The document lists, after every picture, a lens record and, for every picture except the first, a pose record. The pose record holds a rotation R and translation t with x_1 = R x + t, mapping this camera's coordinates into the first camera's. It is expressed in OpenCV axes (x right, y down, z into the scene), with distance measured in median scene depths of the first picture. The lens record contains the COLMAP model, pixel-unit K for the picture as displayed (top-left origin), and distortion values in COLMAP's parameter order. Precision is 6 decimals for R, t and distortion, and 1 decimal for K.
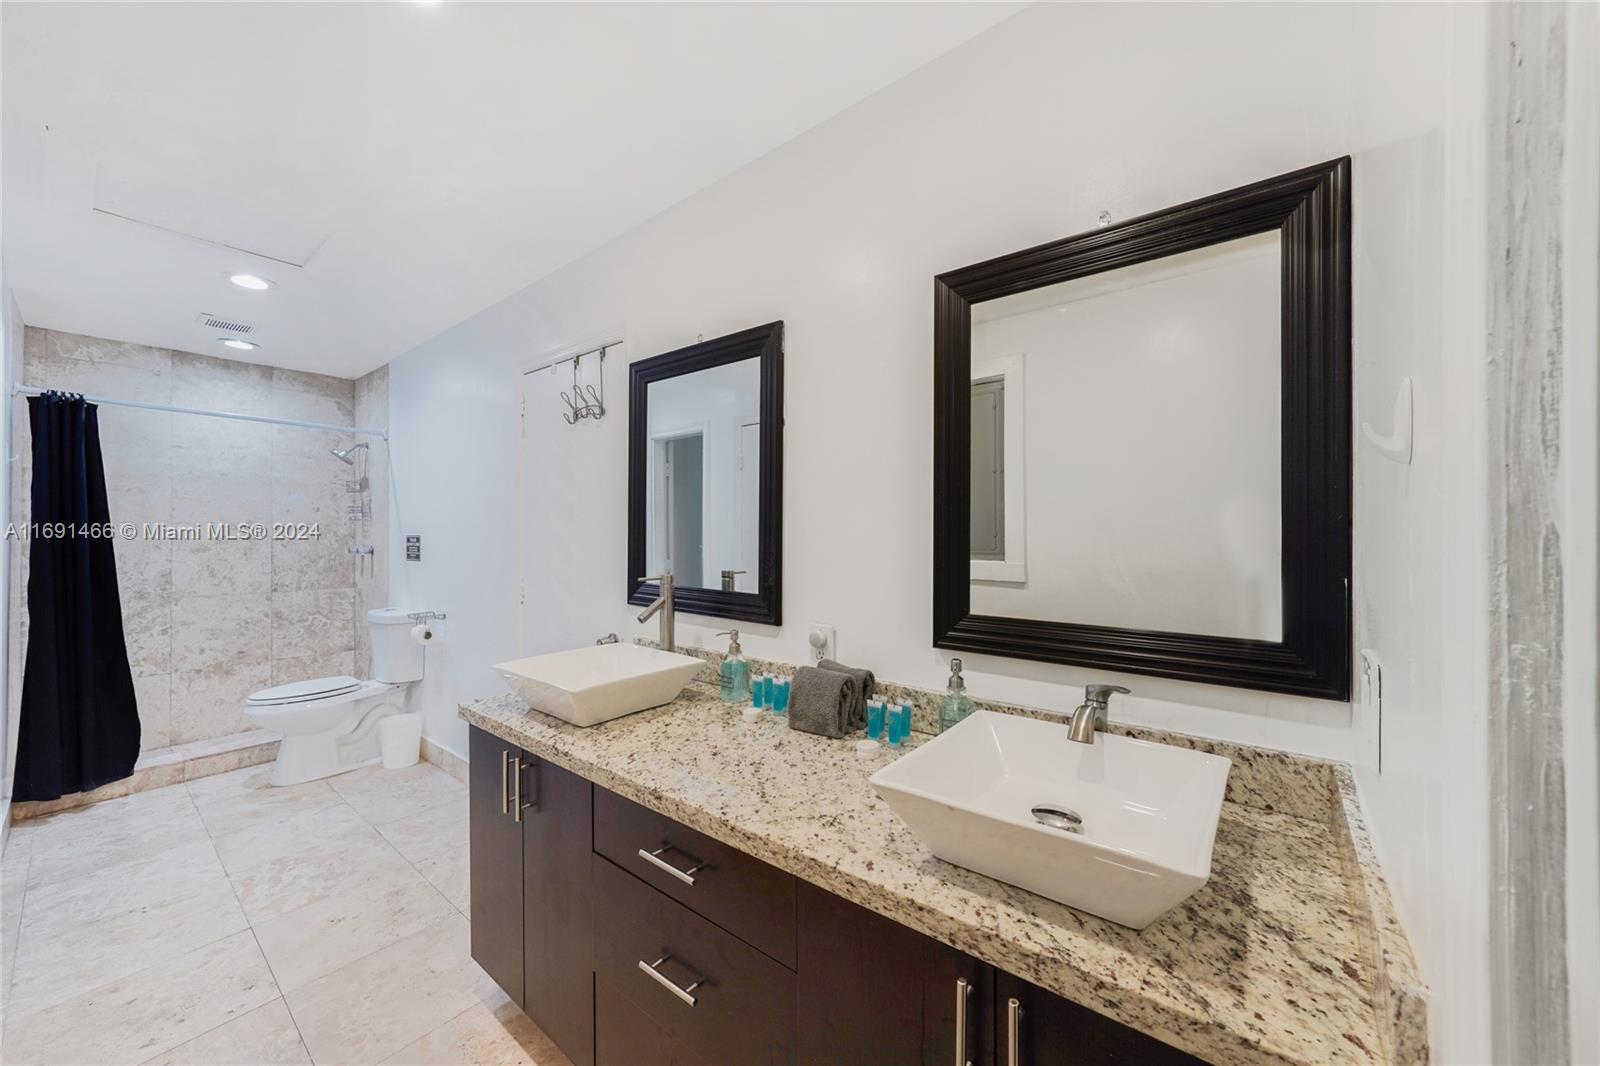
lens RADIAL K [[595.9, 0, 815.4], [0, 595.9, 528.4], [0, 0, 1]] dist [-0.007840, 0.001101]
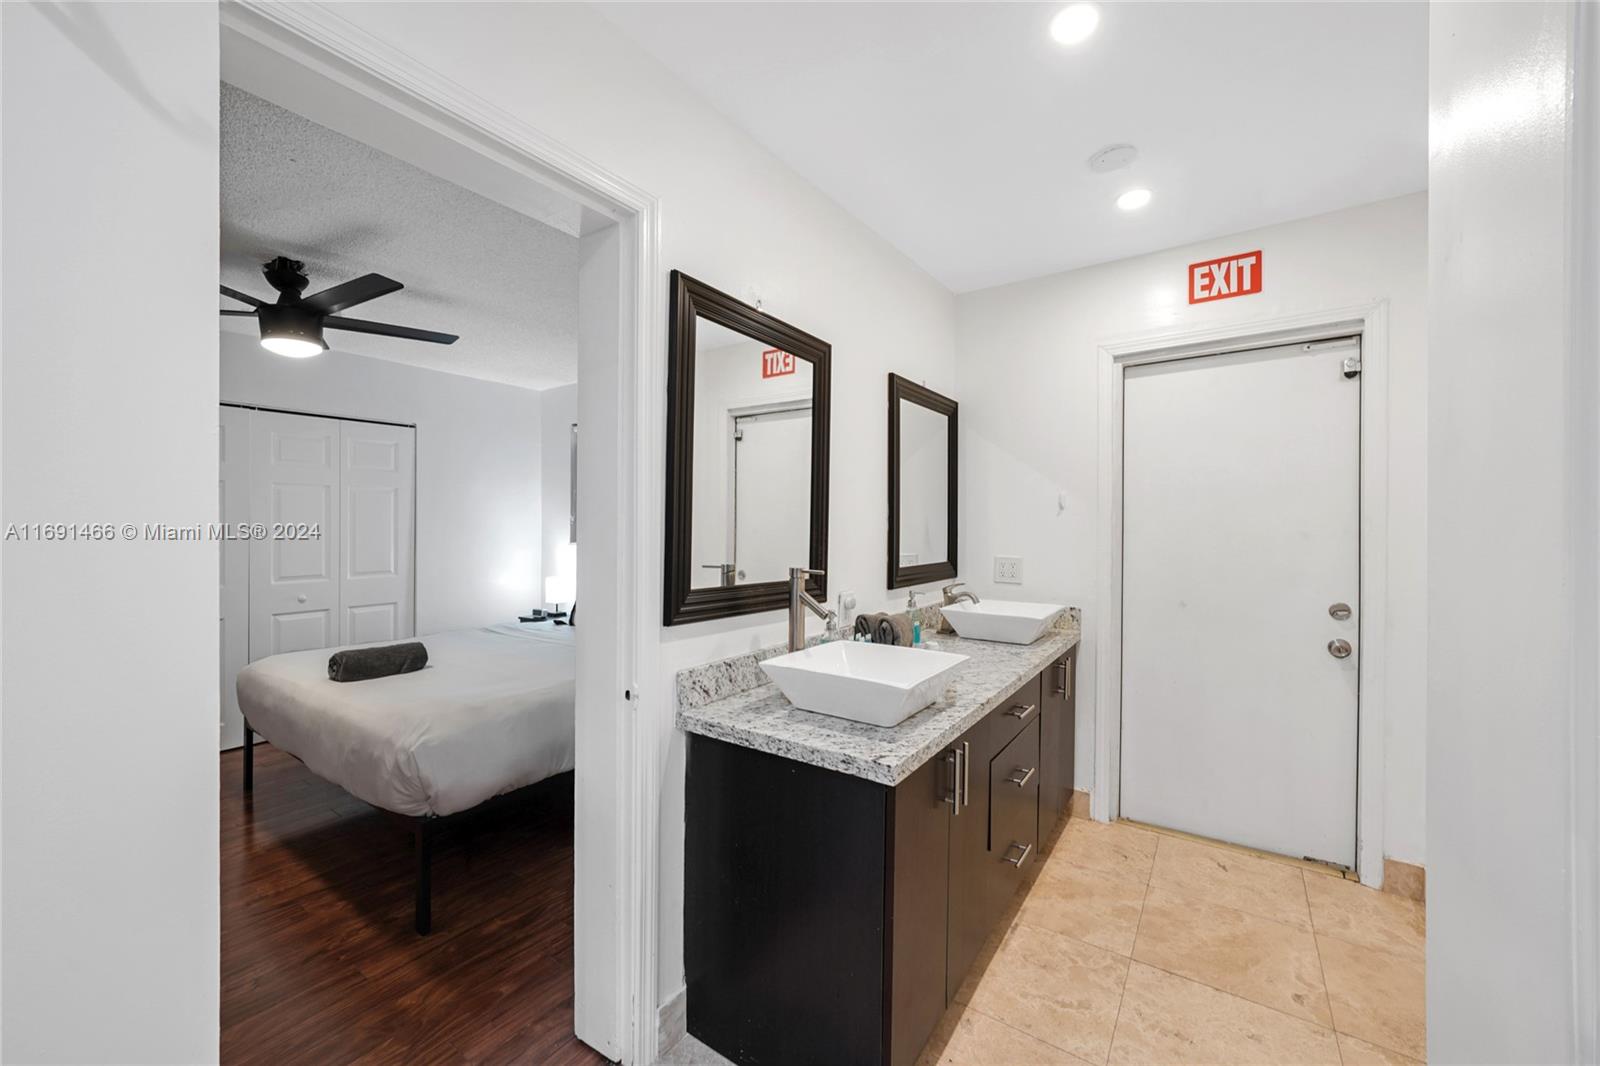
lens RADIAL K [[611.9, 0, 795.1], [0, 611.9, 525.0], [0, 0, 1]] dist [-0.010327, -0.000585]
pose [[-0.056109, 0.001917, 0.998423, -1.229681], [-0.014865, 0.999886, -0.002755, 0.015641], [-0.998314, -0.014996, -0.056074, 1.089962]]
